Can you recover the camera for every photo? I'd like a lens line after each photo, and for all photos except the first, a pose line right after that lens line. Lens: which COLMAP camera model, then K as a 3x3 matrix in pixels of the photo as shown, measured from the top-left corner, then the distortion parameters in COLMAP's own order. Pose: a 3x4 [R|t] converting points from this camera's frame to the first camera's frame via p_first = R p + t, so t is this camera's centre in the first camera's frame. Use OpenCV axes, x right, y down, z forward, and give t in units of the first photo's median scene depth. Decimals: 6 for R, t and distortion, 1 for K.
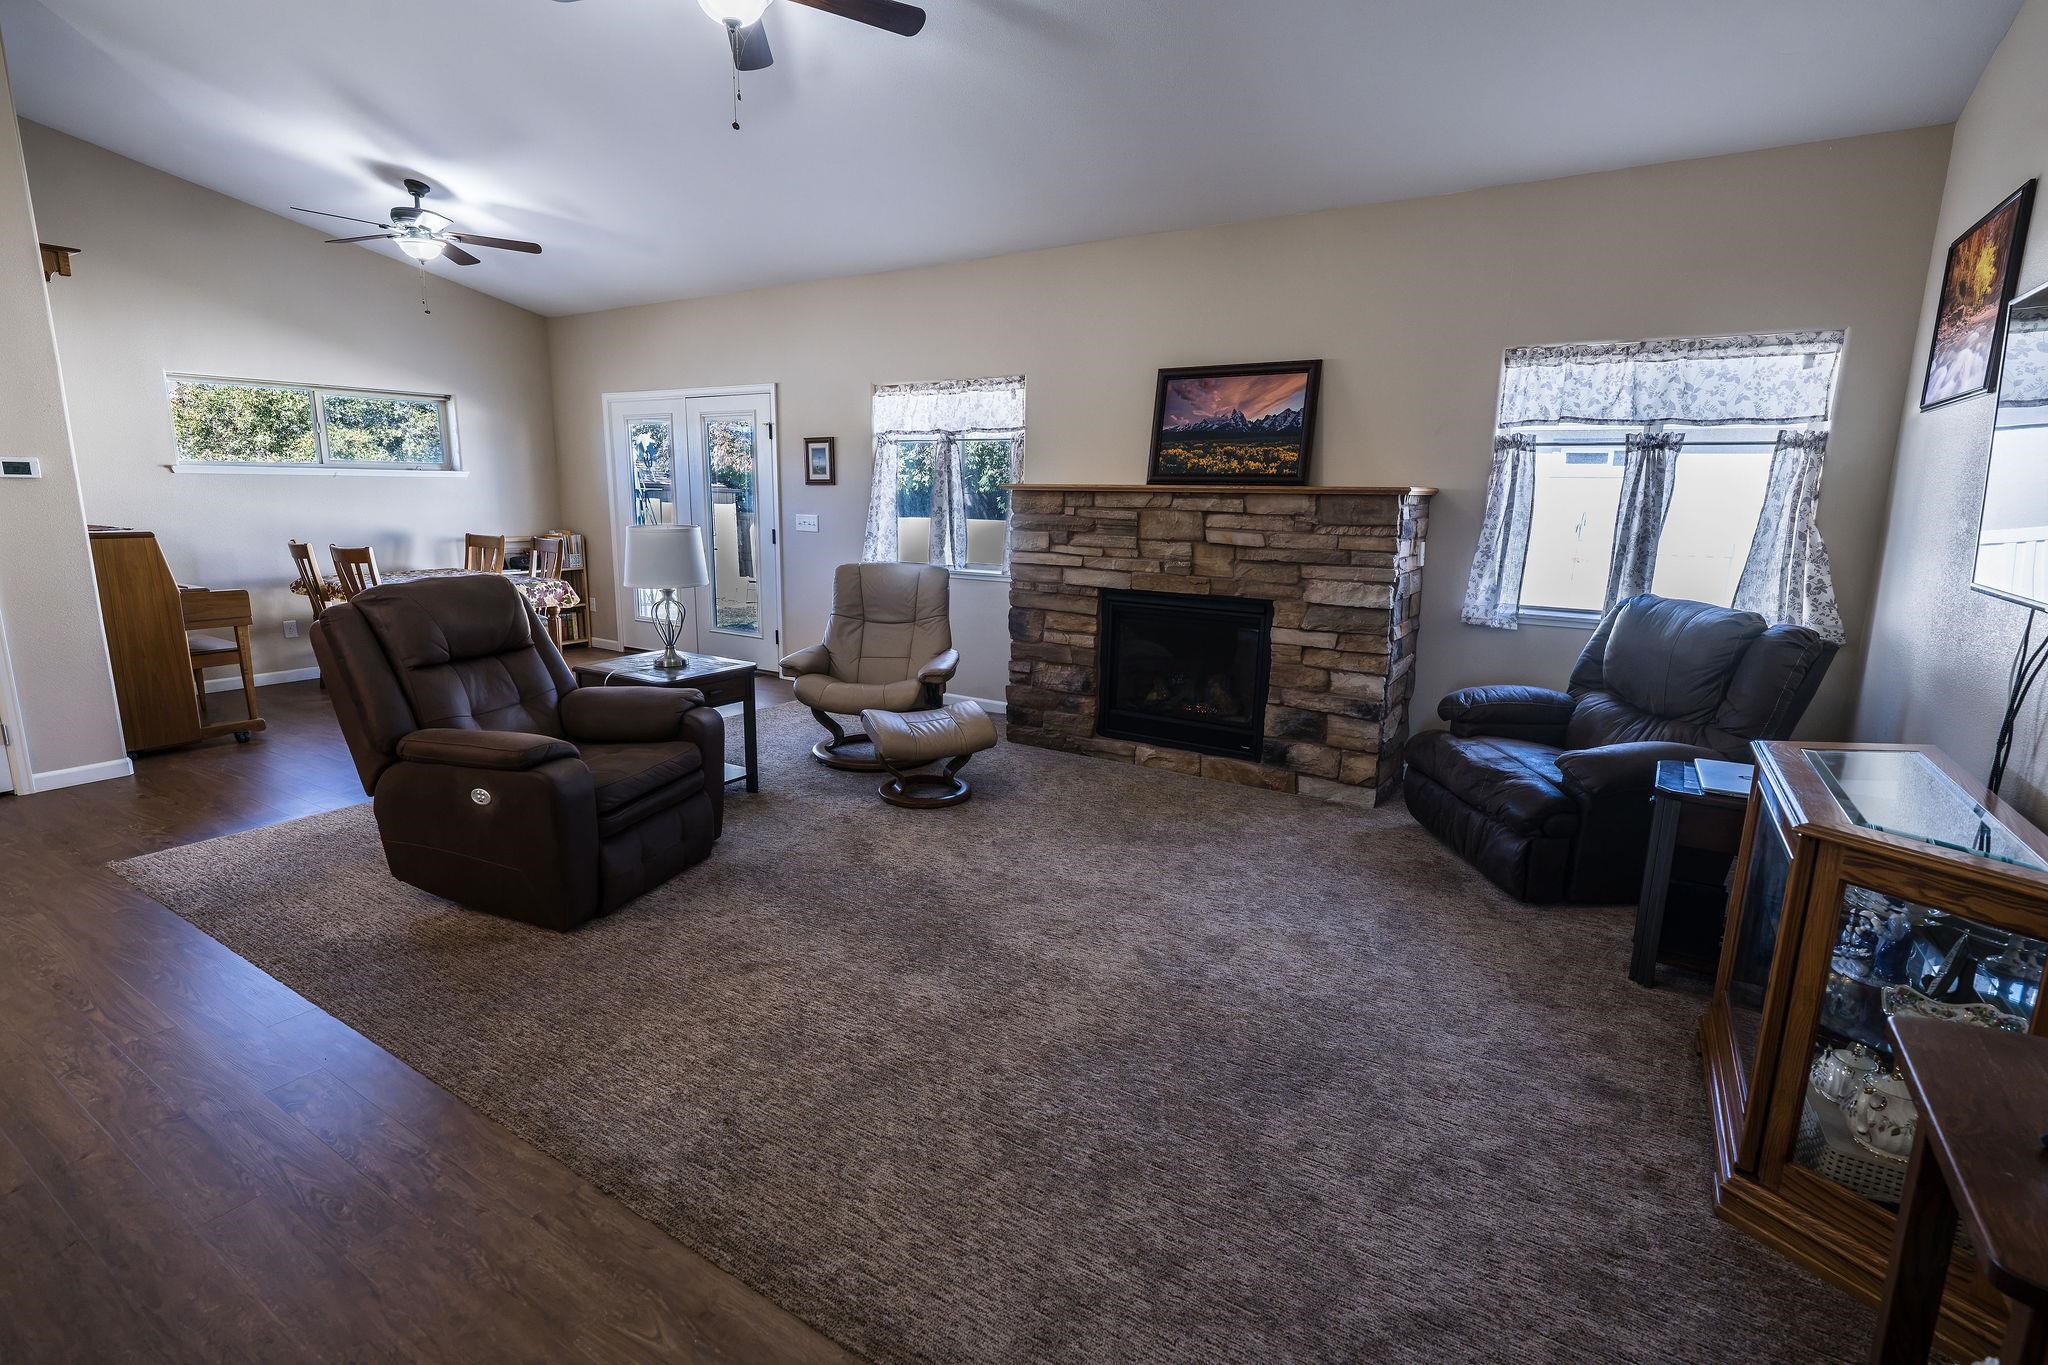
lens RADIAL K [[950.6, 0, 1025.0], [0, 950.6, 684.0], [0, 0, 1]] dist [0.004682, 0.000207]
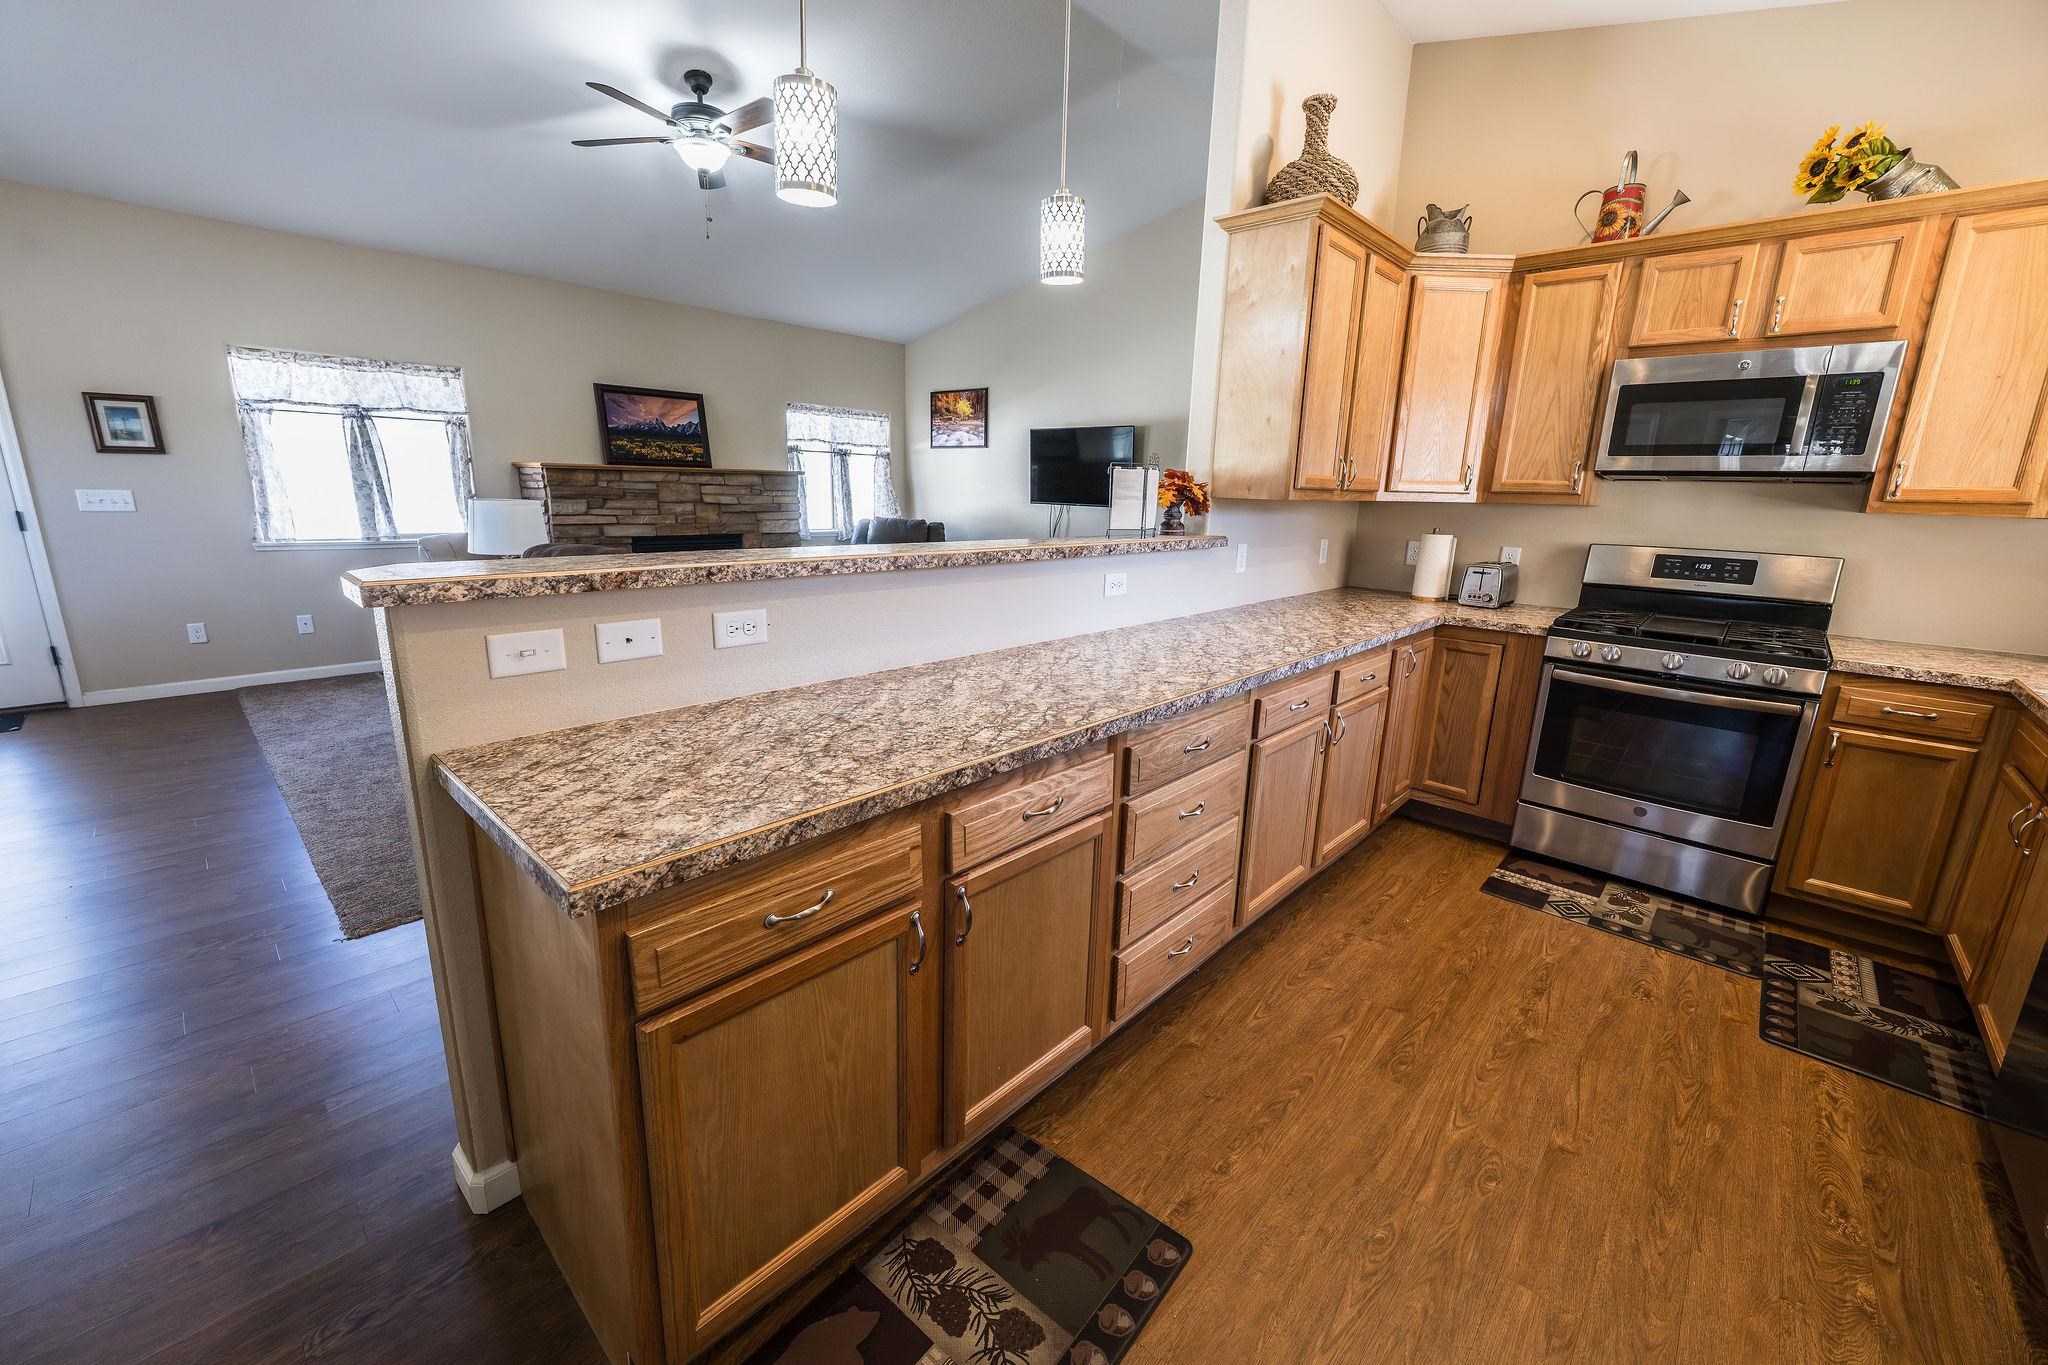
lens RADIAL K [[804.6, 0, 1019.9], [0, 804.6, 674.8], [0, 0, 1]] dist [0.000600, -0.000580]
pose [[0.187344, -0.237086, 0.953254, -1.049121], [0.171292, 0.963452, 0.205958, -0.049598], [-0.967244, 0.124700, 0.221108, 0.173288]]
